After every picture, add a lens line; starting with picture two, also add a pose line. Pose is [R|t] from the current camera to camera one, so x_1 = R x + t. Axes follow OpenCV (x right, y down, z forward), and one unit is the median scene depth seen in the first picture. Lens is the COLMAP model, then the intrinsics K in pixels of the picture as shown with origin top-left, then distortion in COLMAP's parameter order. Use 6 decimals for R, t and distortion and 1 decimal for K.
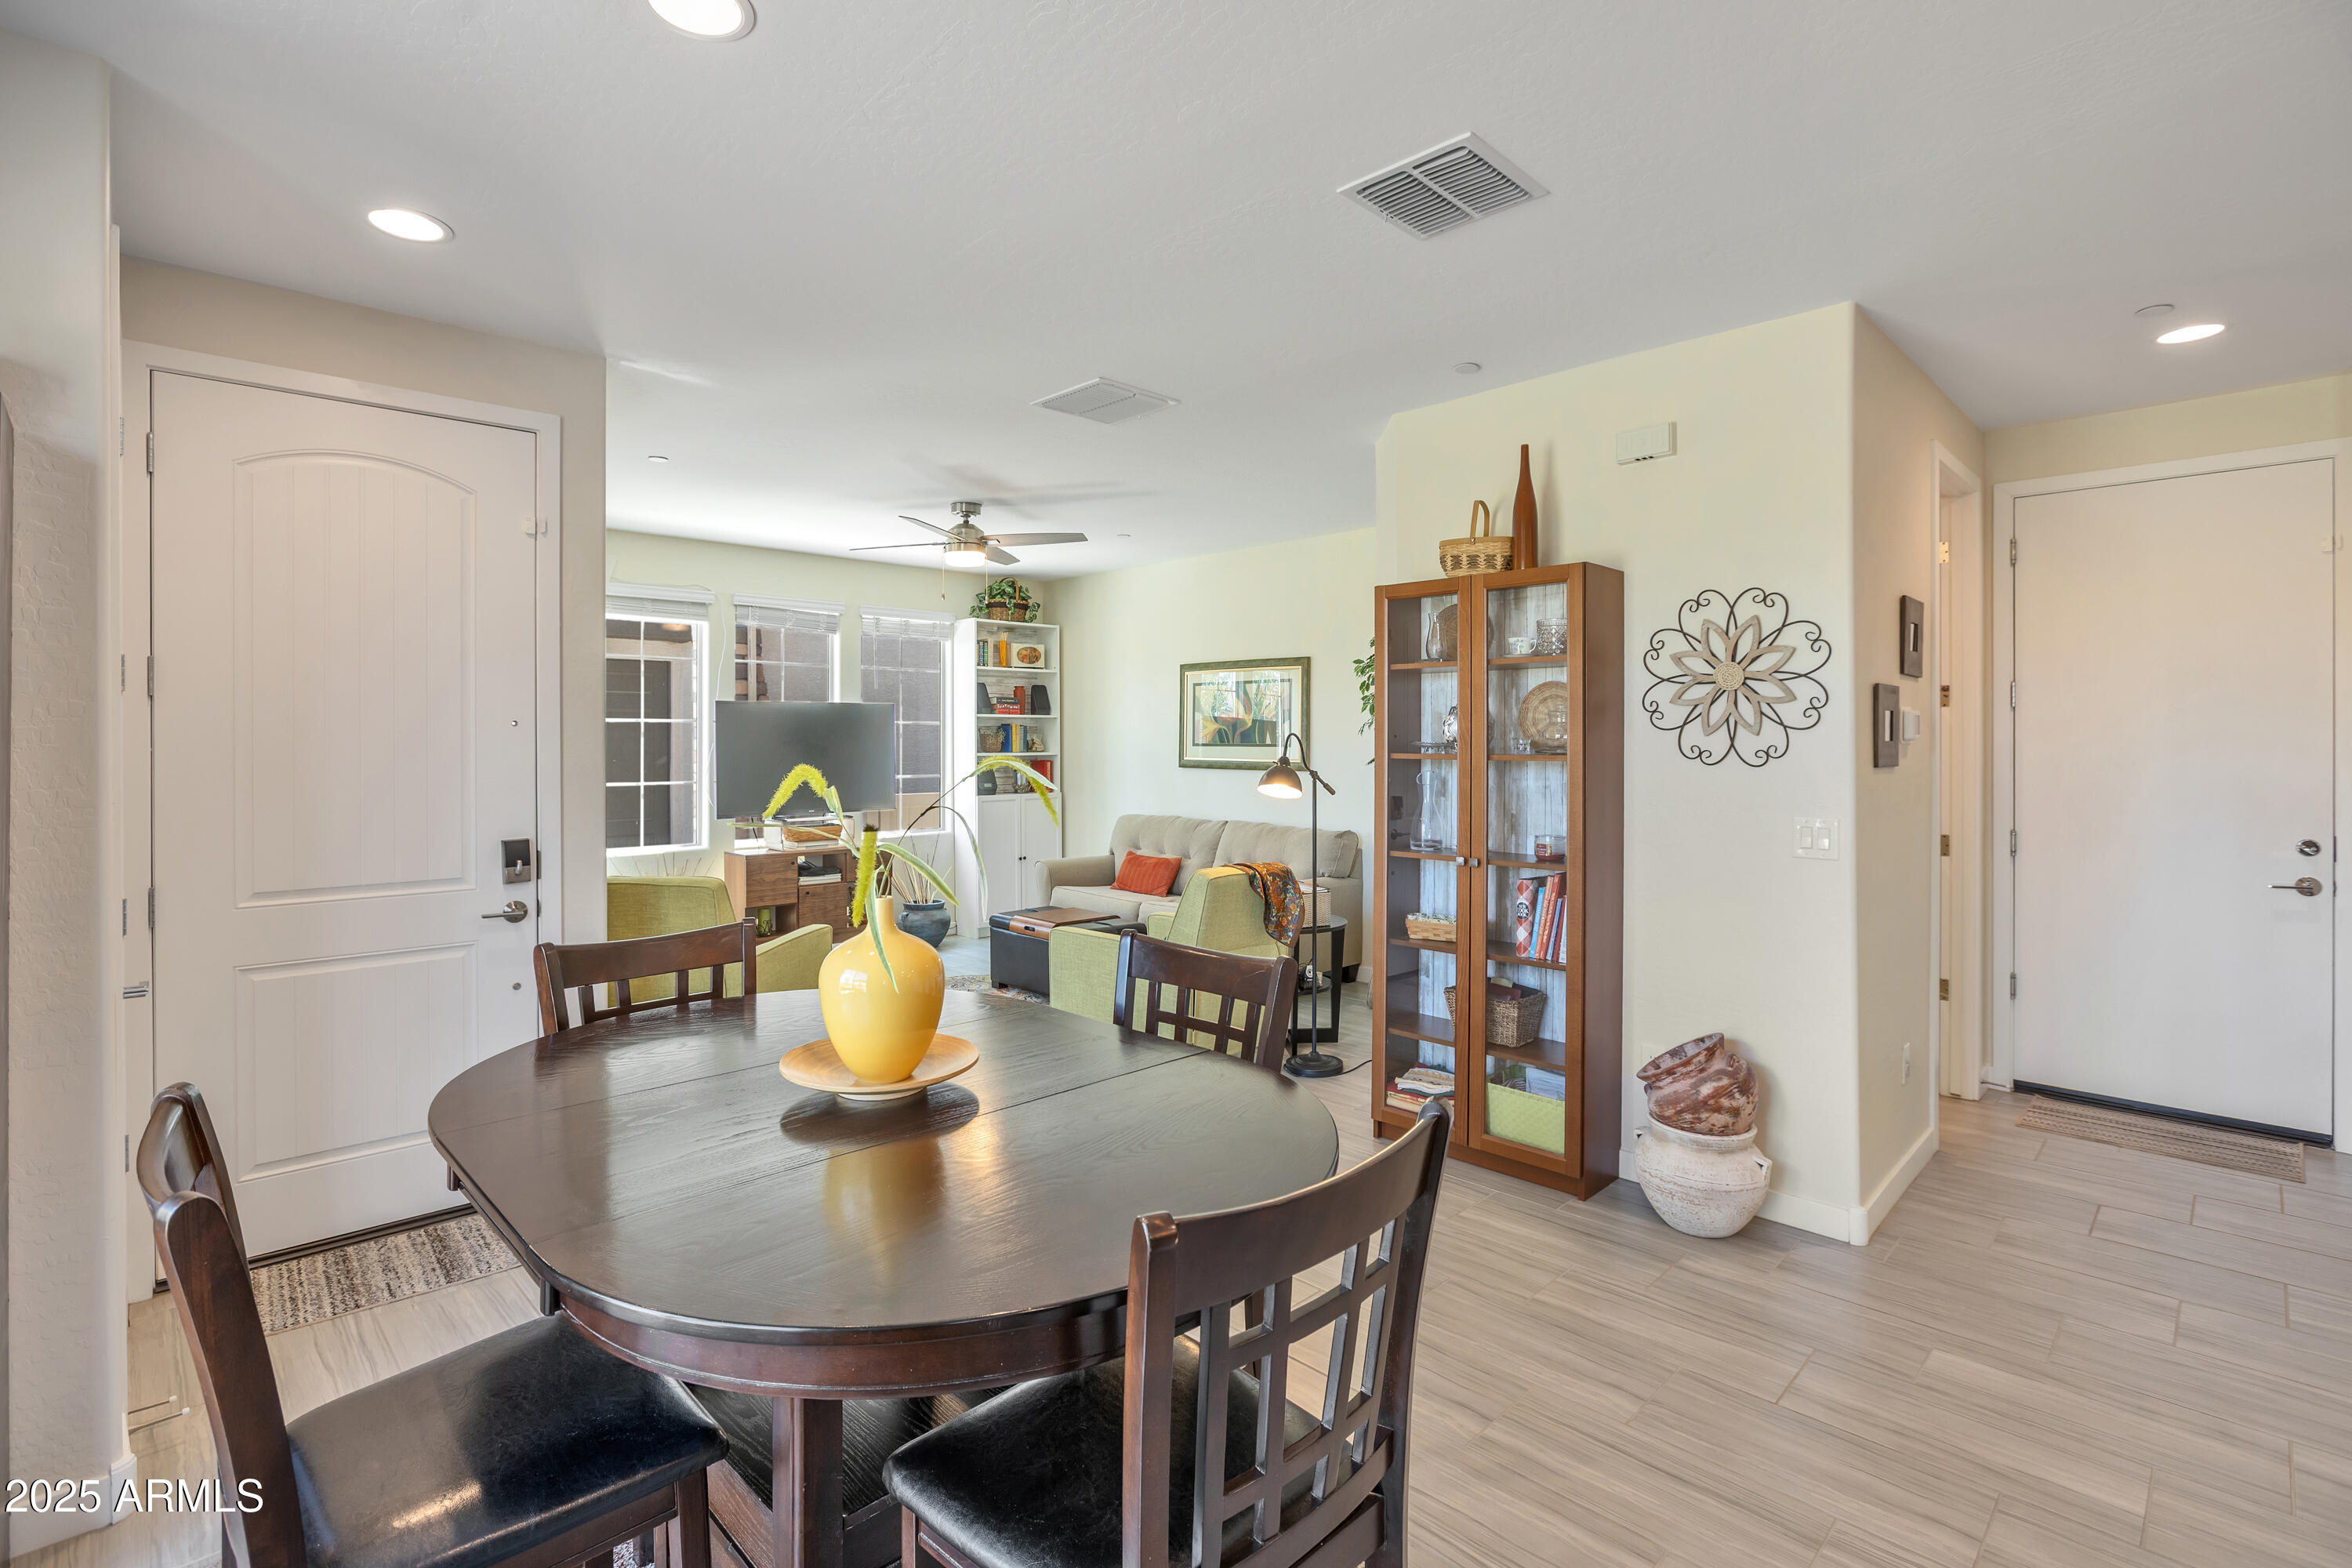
lens RADIAL K [[1084.7, 0, 1152.6], [0, 1084.7, 744.1], [0, 0, 1]] dist [-0.016227, 0.006189]
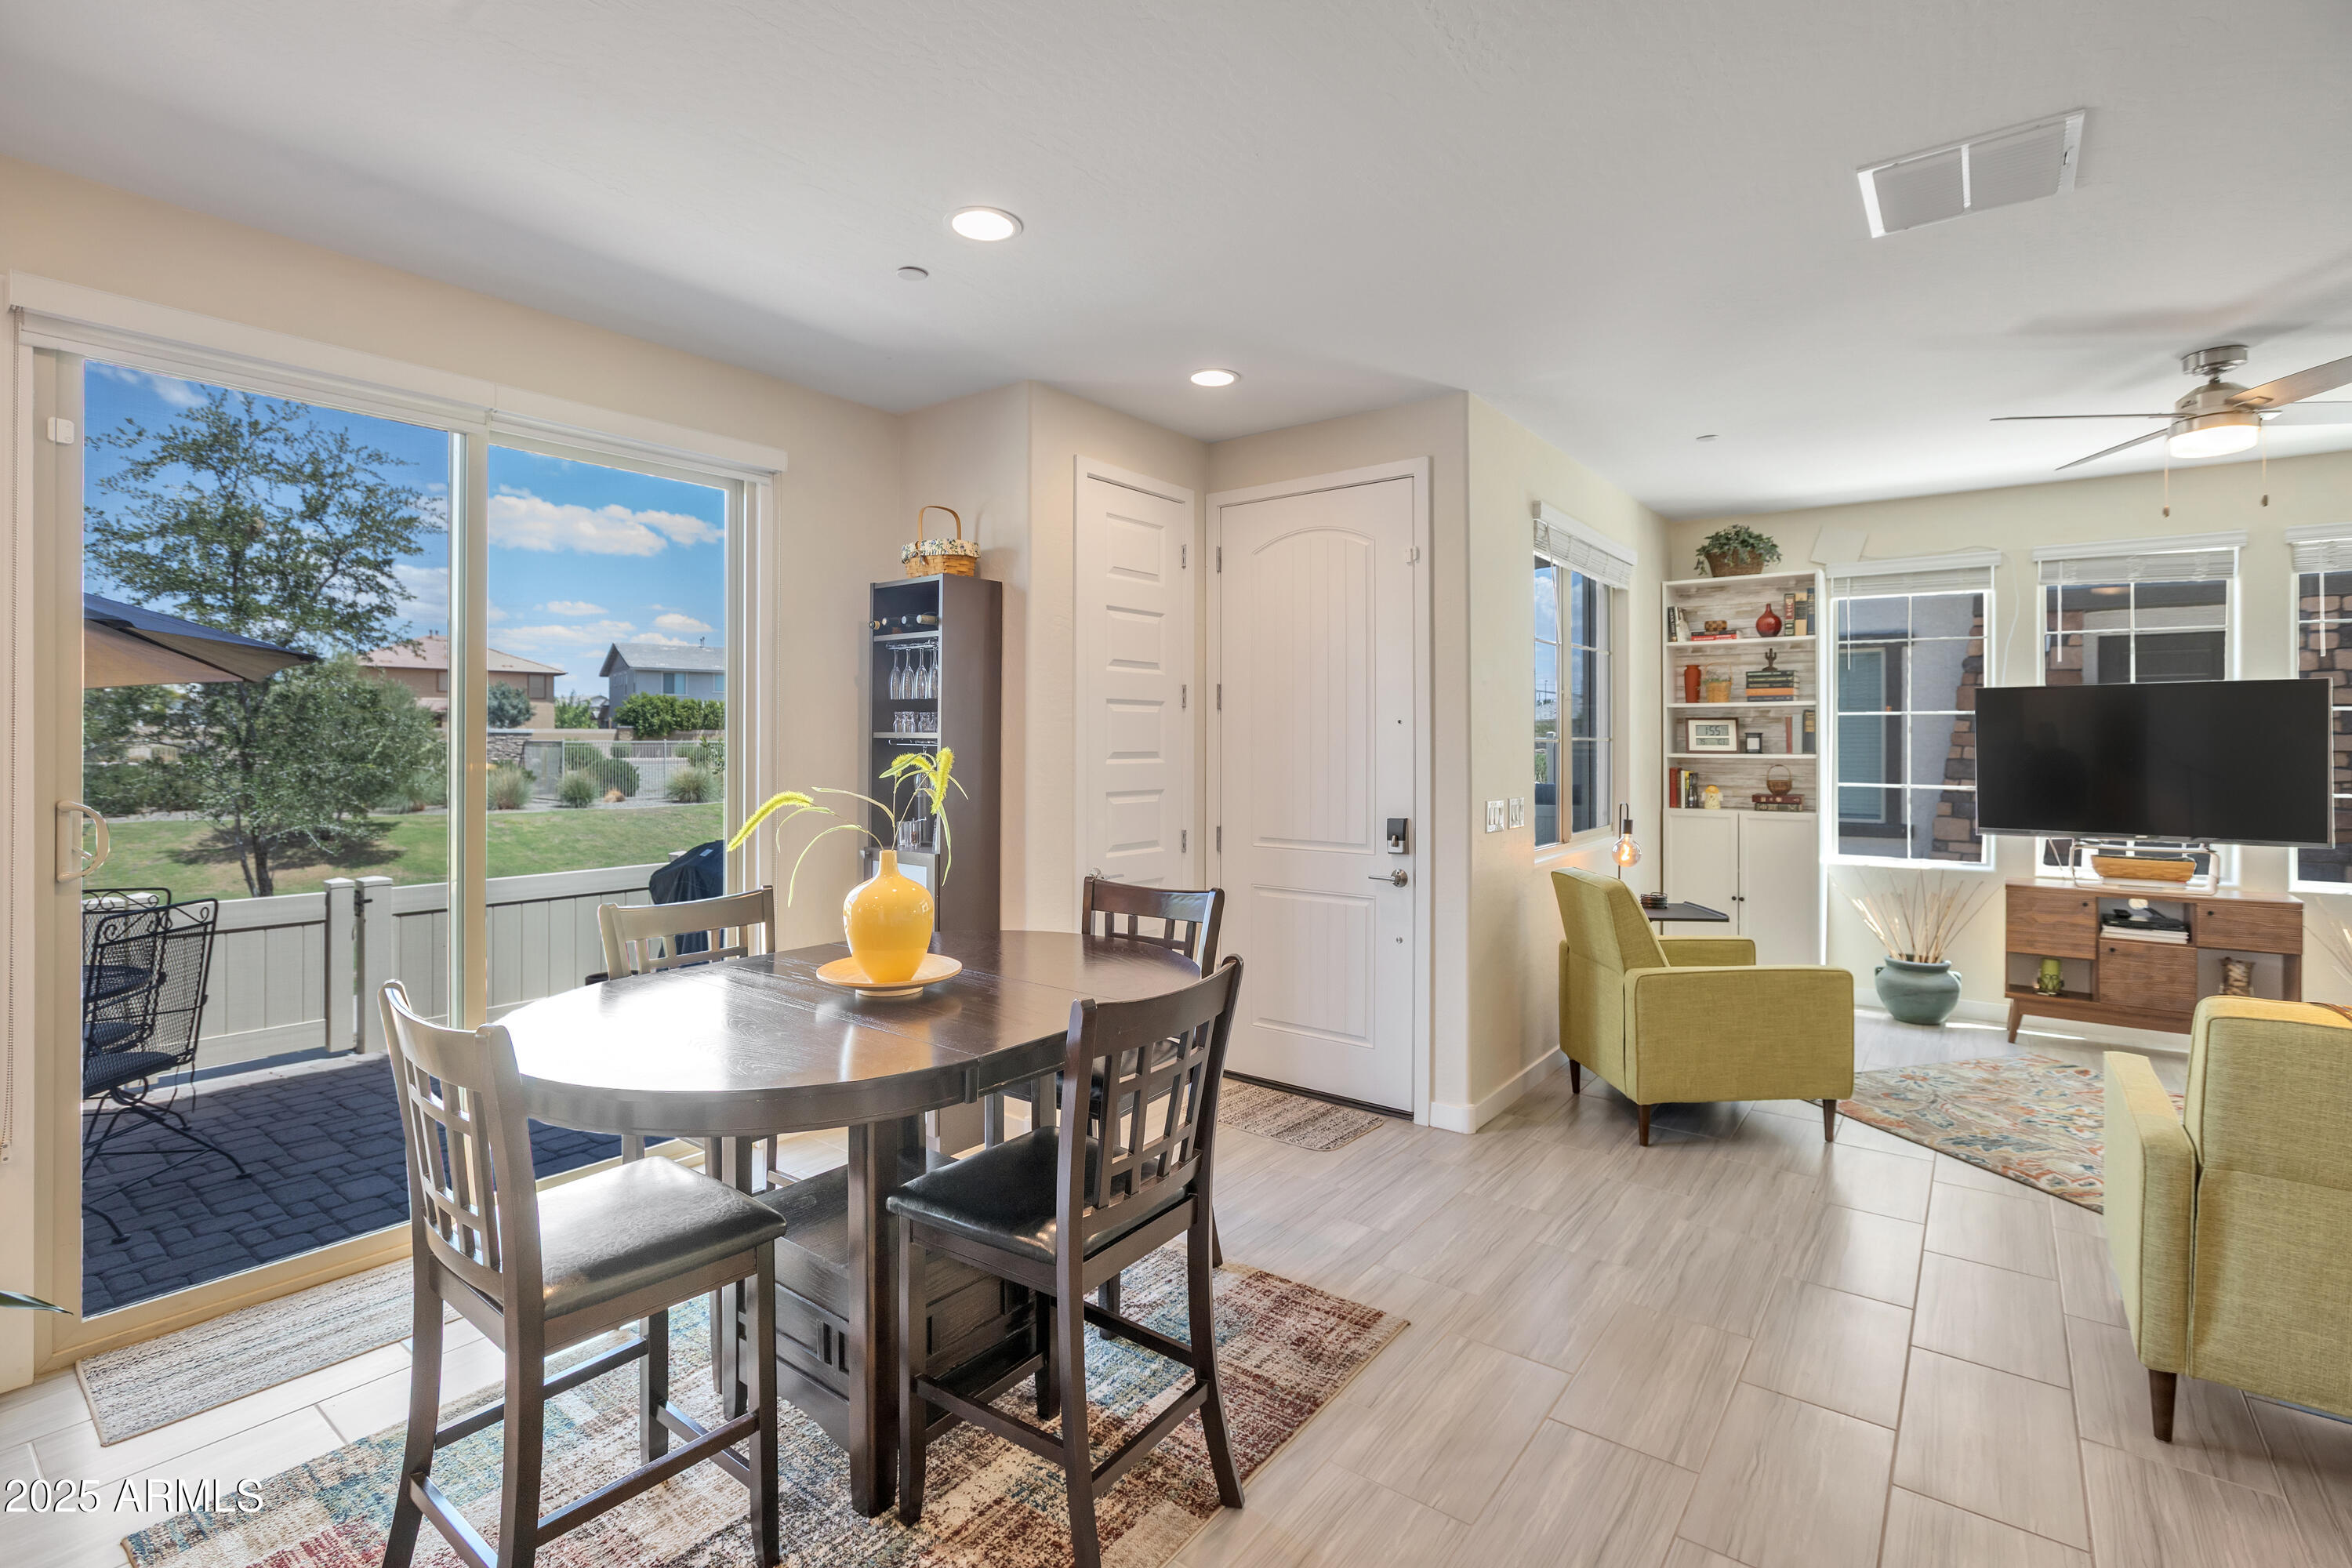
lens RADIAL K [[1084.7, 0, 1200.0], [0, 1084.7, 736.6], [0, 0, 1]] dist [-0.016227, 0.006189]
pose [[0.168160, 0.002857, -0.985756, 0.279953], [-0.005215, 0.999984, 0.002009, -0.001983], [0.985746, 0.004803, 0.168172, 0.283064]]
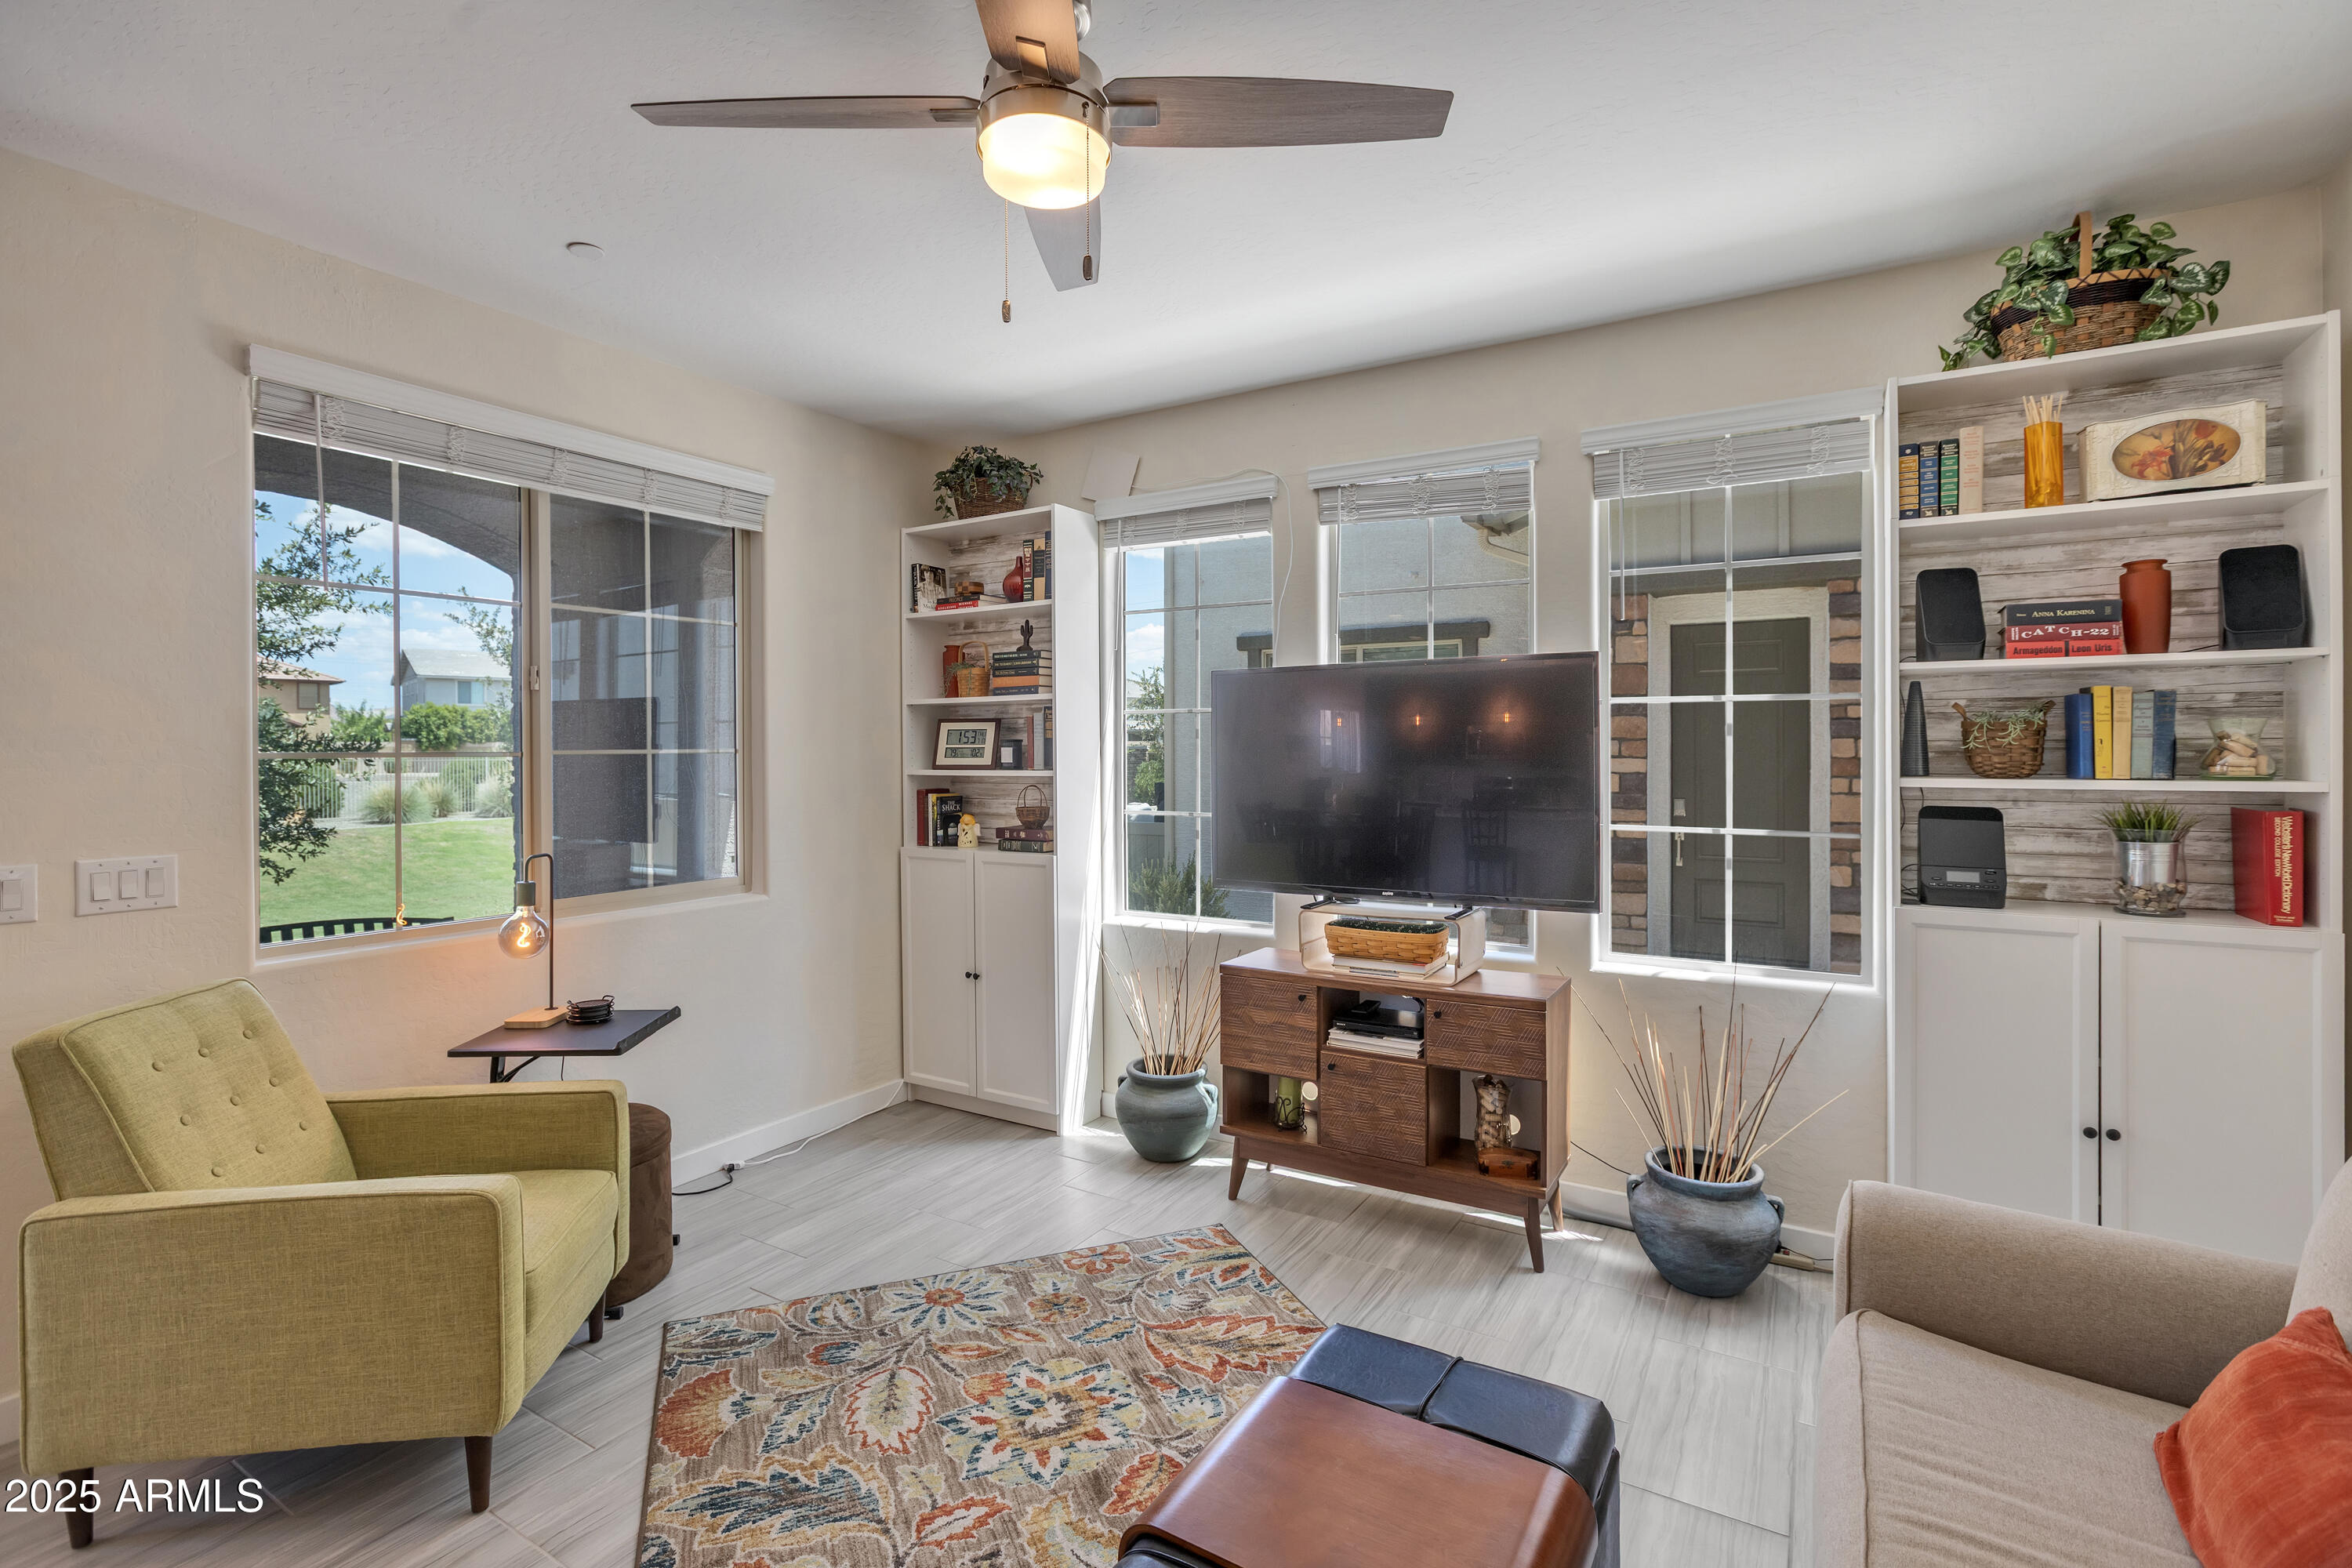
lens RADIAL K [[1084.7, 0, 1198.7], [0, 1084.7, 742.1], [0, 0, 1]] dist [-0.016227, 0.006189]
pose [[0.259765, -0.001373, -0.965671, 0.120641], [0.001555, 0.999998, -0.001003, -0.003458], [0.965670, -0.001241, 0.259767, 0.818226]]
